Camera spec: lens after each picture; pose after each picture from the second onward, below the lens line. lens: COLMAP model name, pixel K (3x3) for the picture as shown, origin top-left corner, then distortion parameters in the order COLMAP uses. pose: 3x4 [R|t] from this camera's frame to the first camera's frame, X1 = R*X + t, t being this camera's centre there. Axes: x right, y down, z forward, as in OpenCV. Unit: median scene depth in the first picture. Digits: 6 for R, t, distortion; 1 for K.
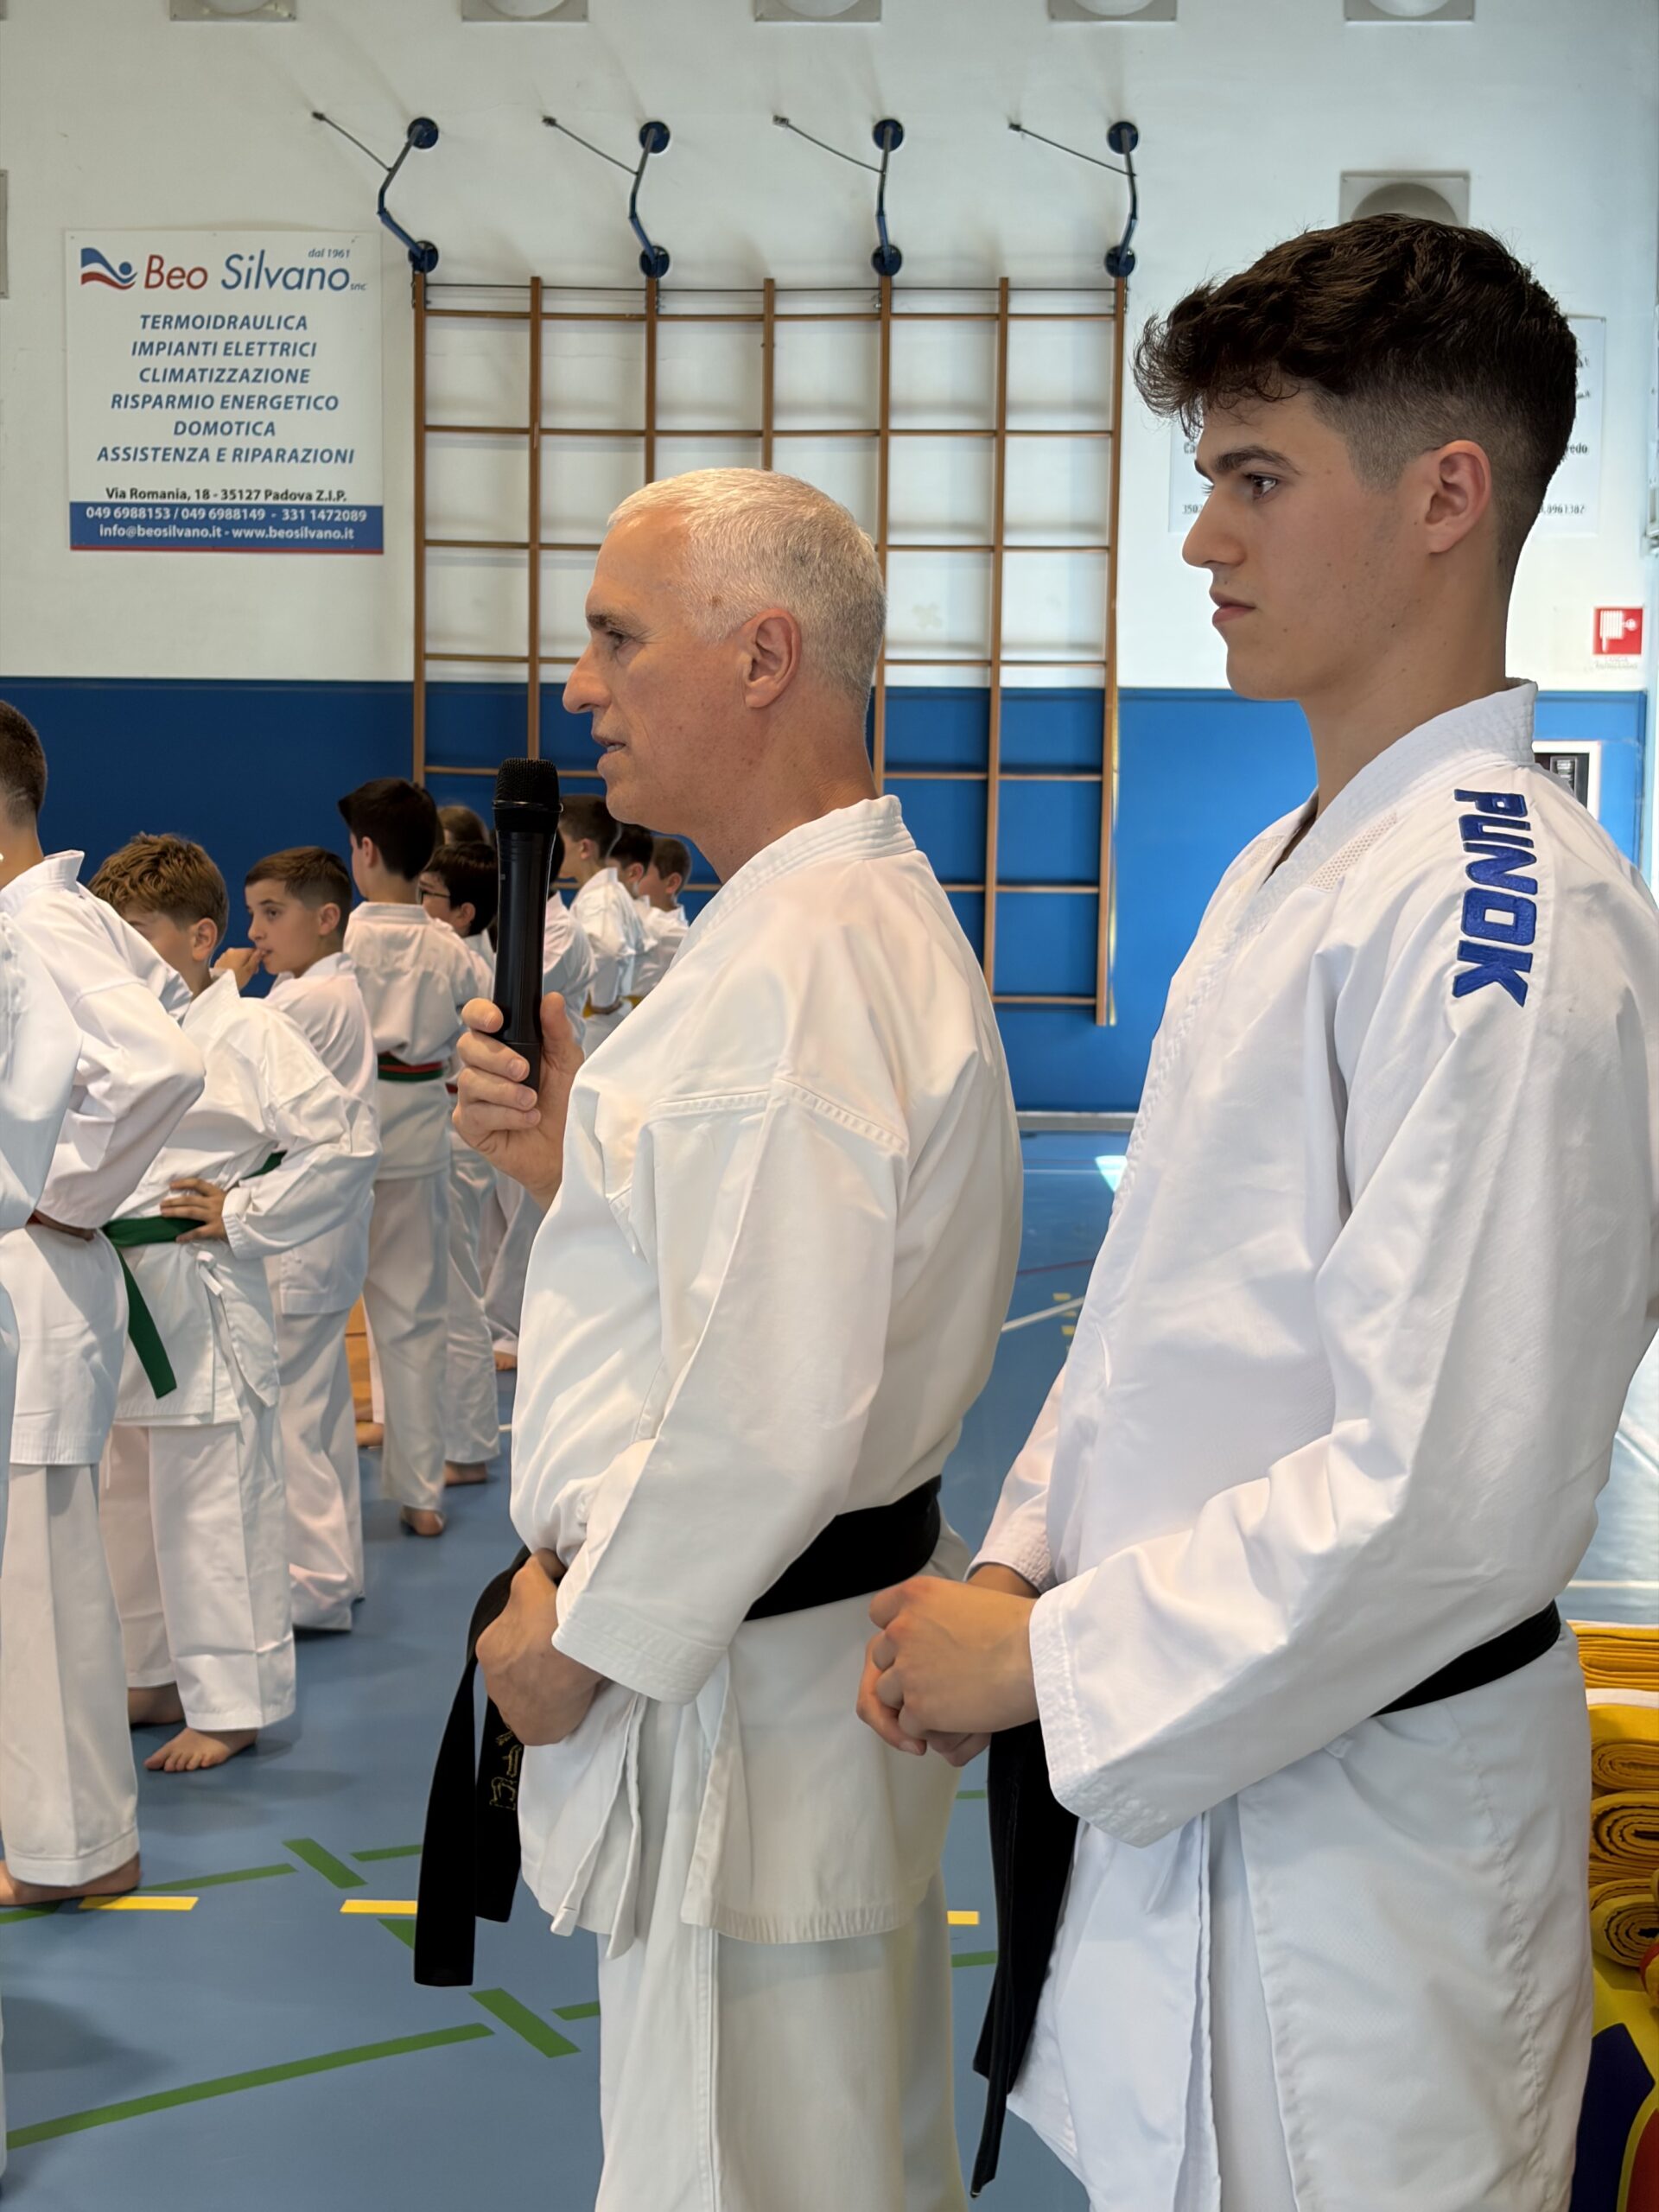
lens RADIAL K [[3373.9, 0, 829.5], [0, 3373.9, 1106.0], [0, 0, 1]] dist [0.118107, -0.191696]
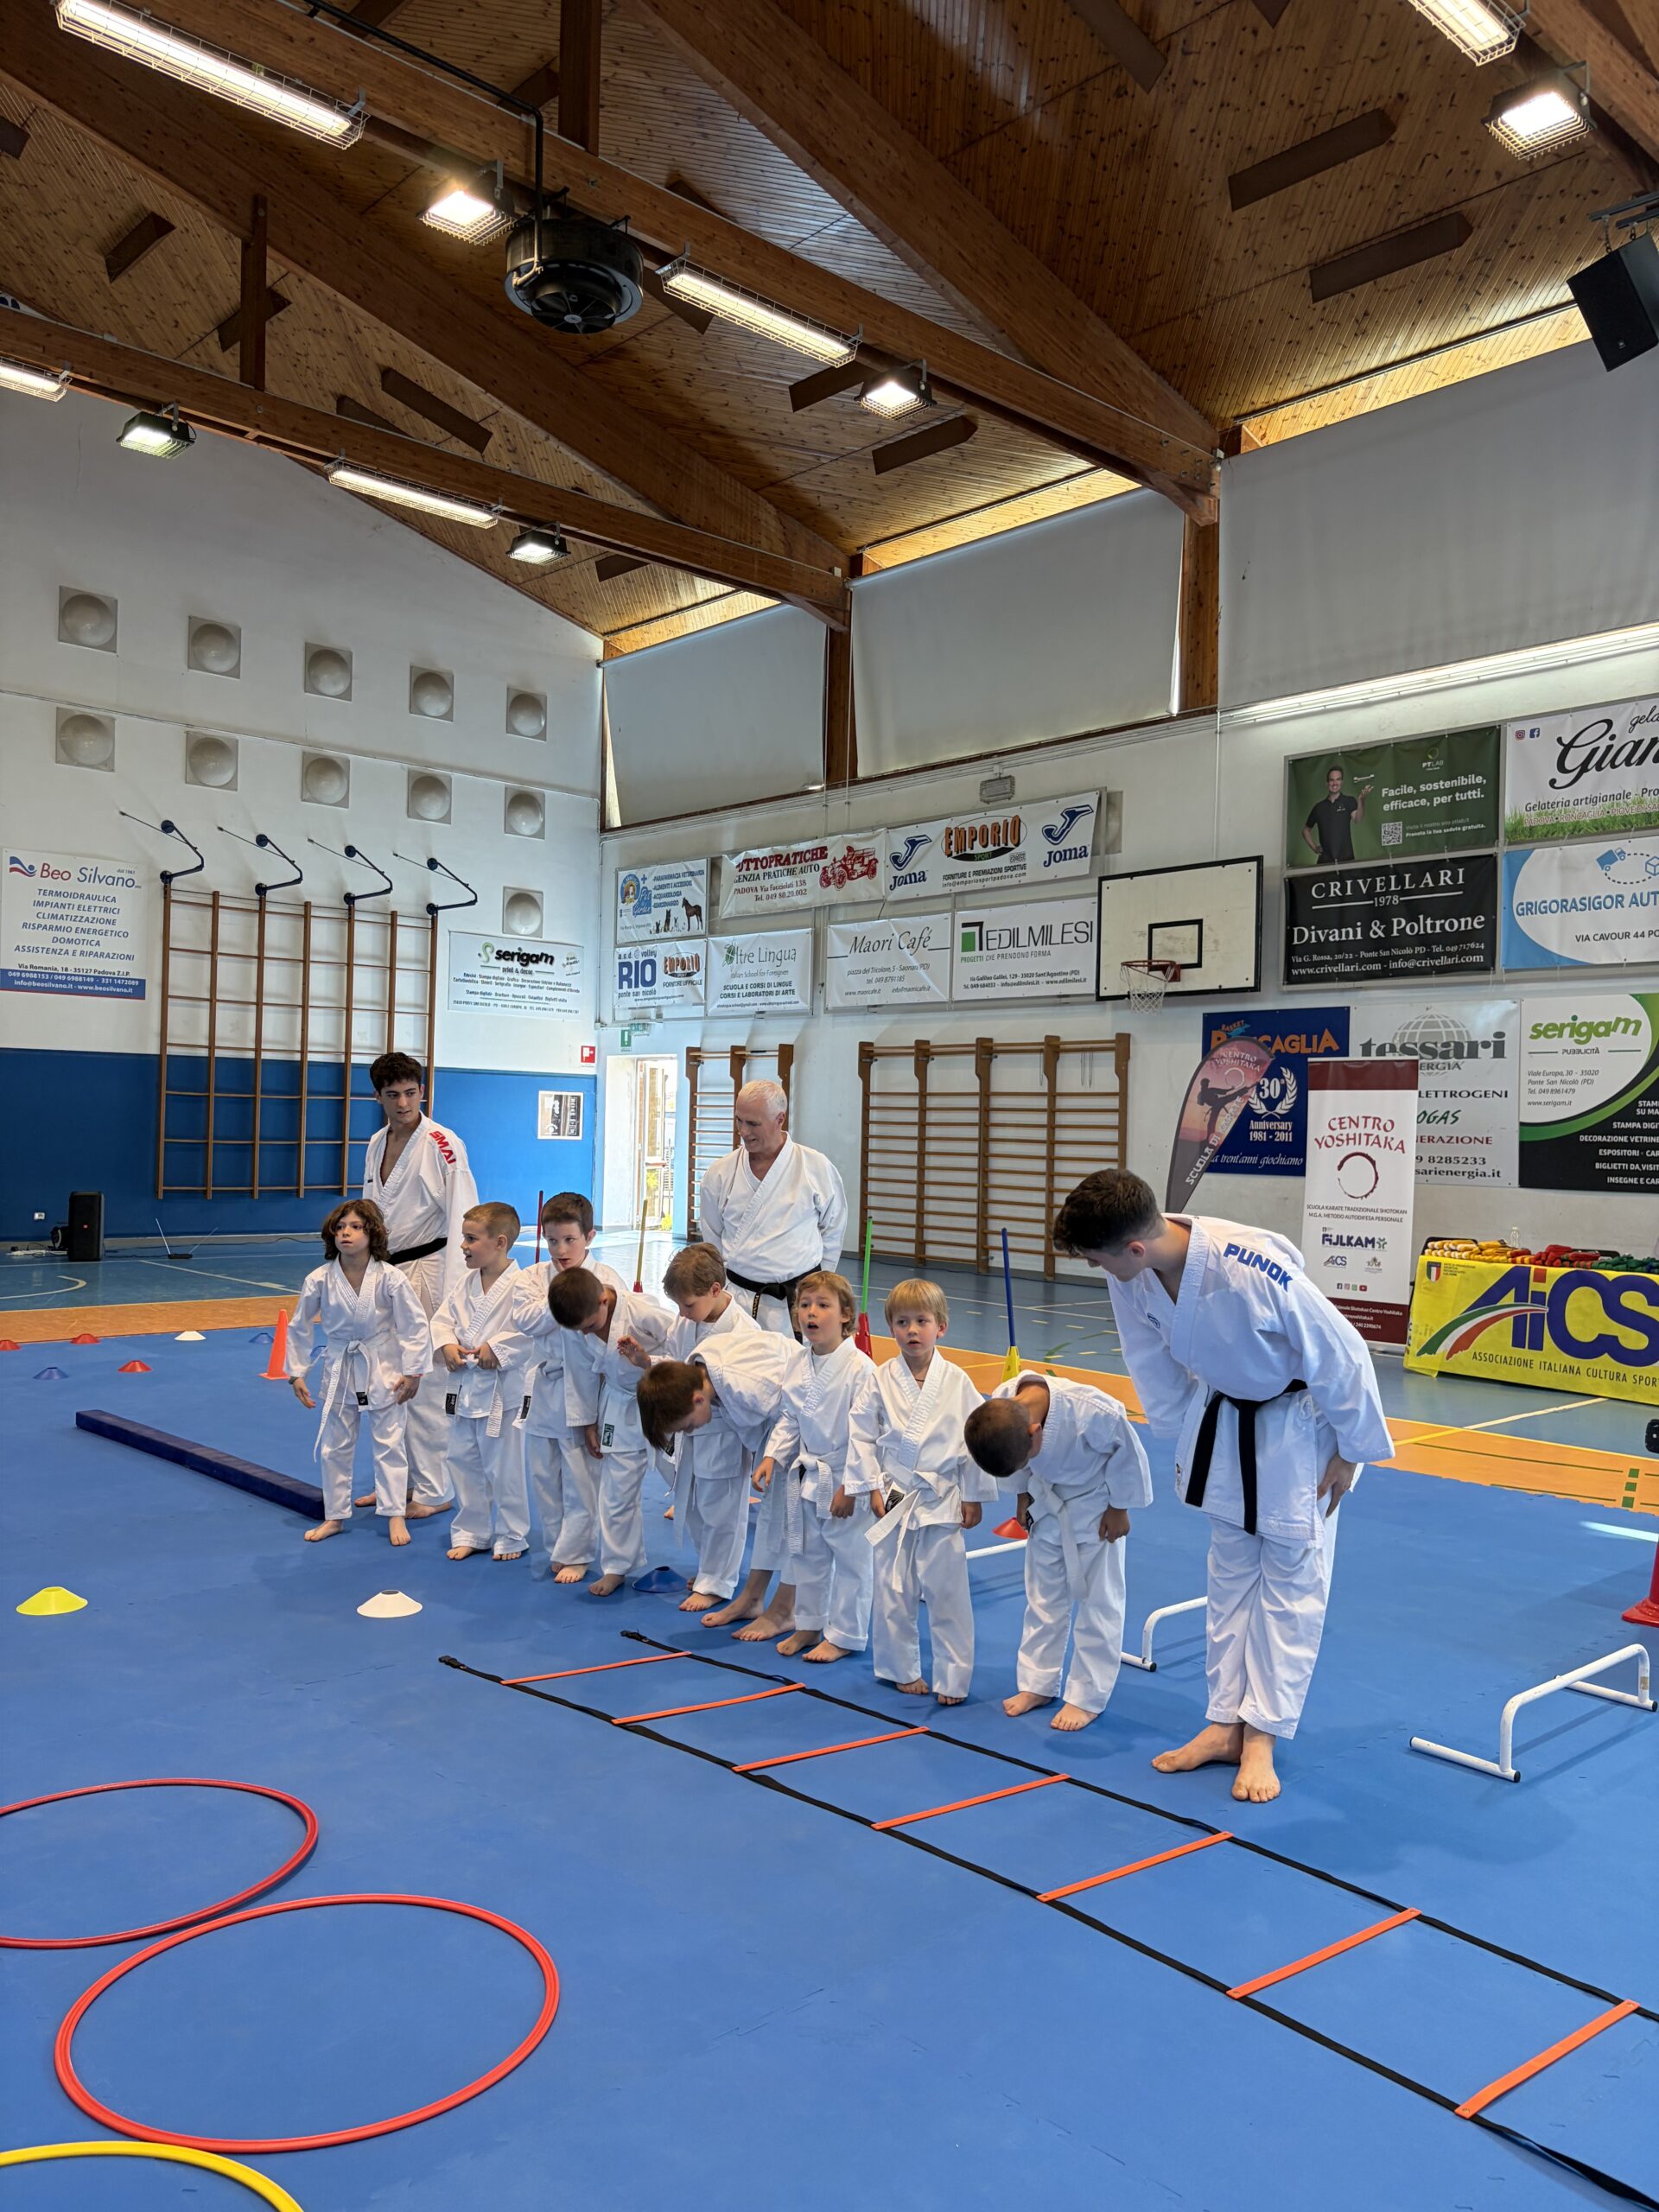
lens RADIAL K [[1661.1, 0, 830.0], [0, 1661.1, 1116.2], [0, 0, 1]] dist [0.045784, -0.053096]
pose [[0.699033, 0.008981, 0.715033, -0.625972], [0.042791, 0.997604, -0.054363, -0.000764], [-0.713807, 0.068599, 0.696974, -0.130252]]
